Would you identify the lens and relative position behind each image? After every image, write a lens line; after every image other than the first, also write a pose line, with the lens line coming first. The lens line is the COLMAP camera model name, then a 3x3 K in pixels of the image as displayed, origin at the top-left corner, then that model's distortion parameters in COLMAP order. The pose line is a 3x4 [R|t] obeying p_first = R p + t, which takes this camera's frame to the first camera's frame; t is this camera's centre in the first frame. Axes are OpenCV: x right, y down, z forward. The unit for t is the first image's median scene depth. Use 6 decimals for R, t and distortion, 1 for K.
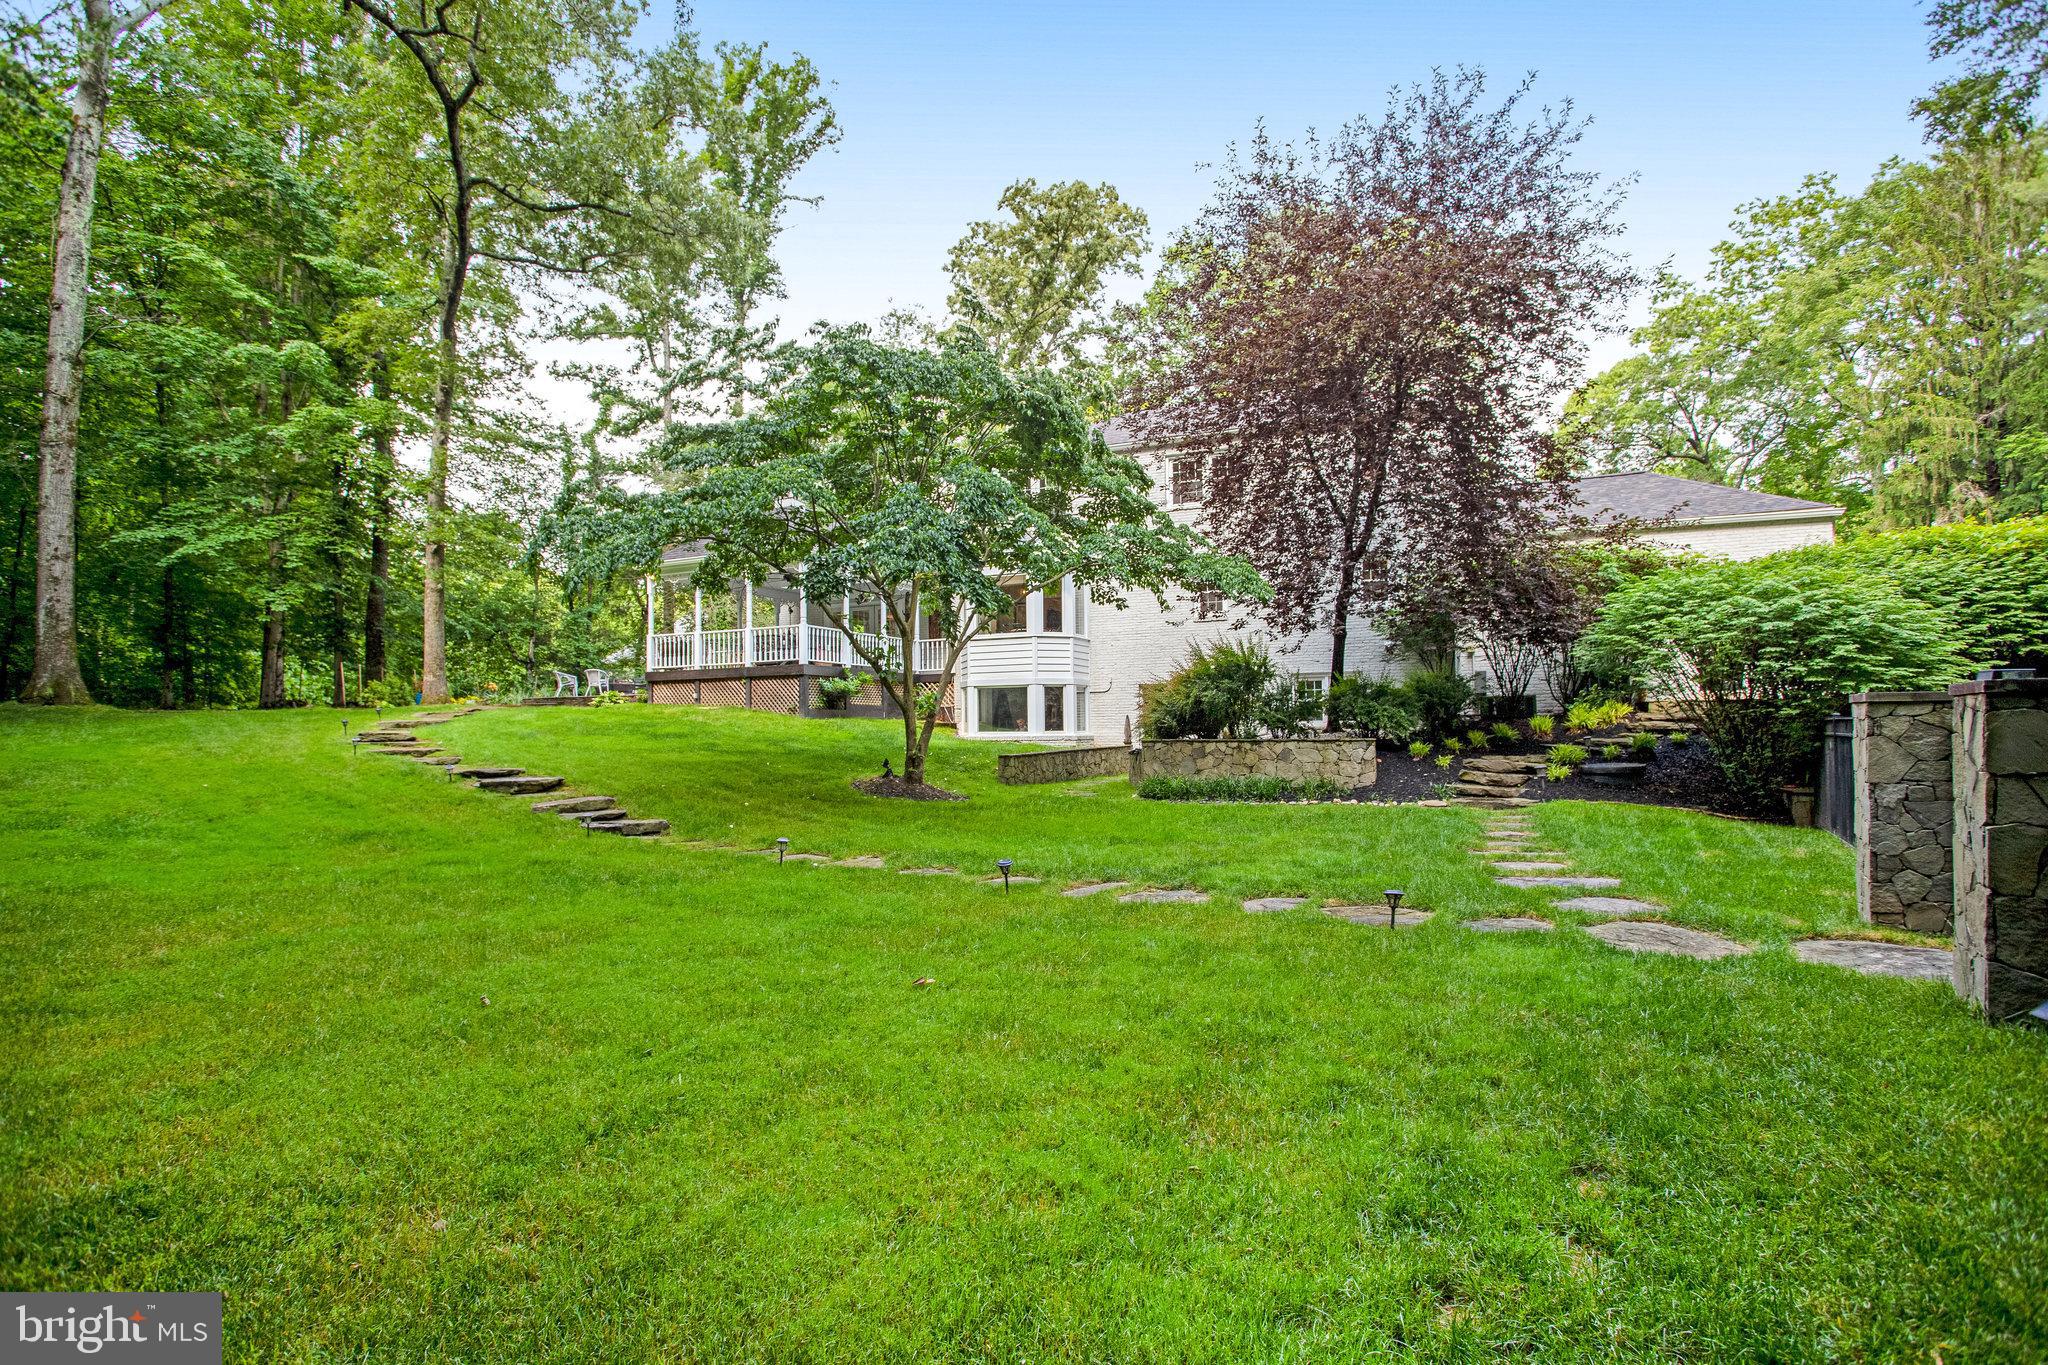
lens RADIAL K [[990.2, 0, 1035.2], [0, 990.2, 731.5], [0, 0, 1]] dist [-0.004828, -0.000723]
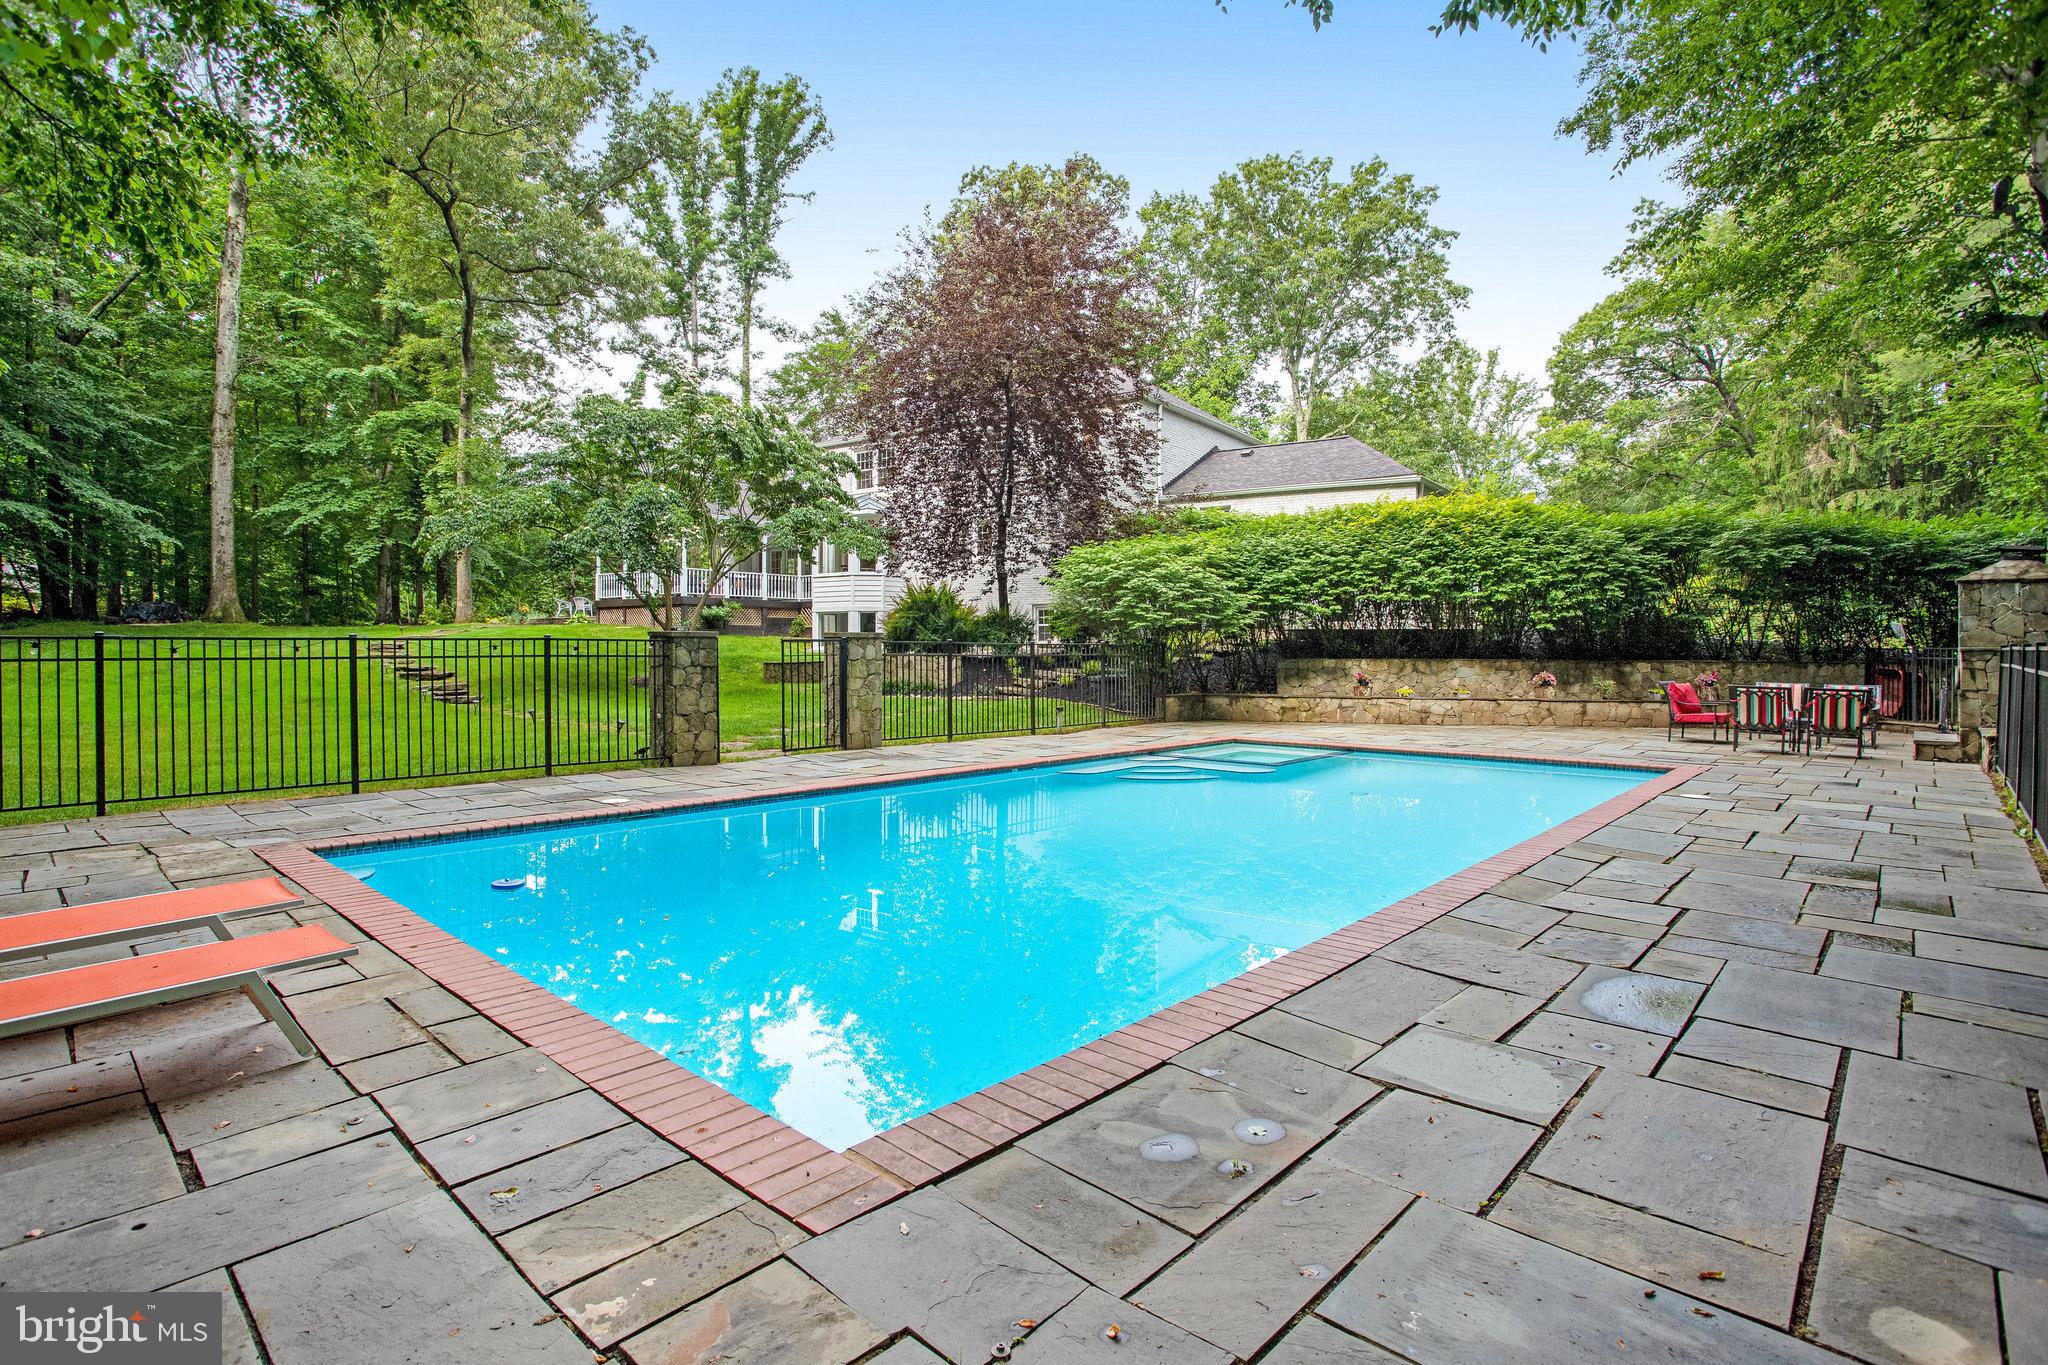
lens RADIAL K [[990.2, 0, 1023.1], [0, 990.2, 677.2], [0, 0, 1]] dist [-0.004828, -0.000723]
pose [[0.988069, 0.012619, -0.153495, 0.406092], [-0.007535, 0.999405, 0.033655, -0.004366], [0.153829, -0.032097, 0.987576, -0.273672]]
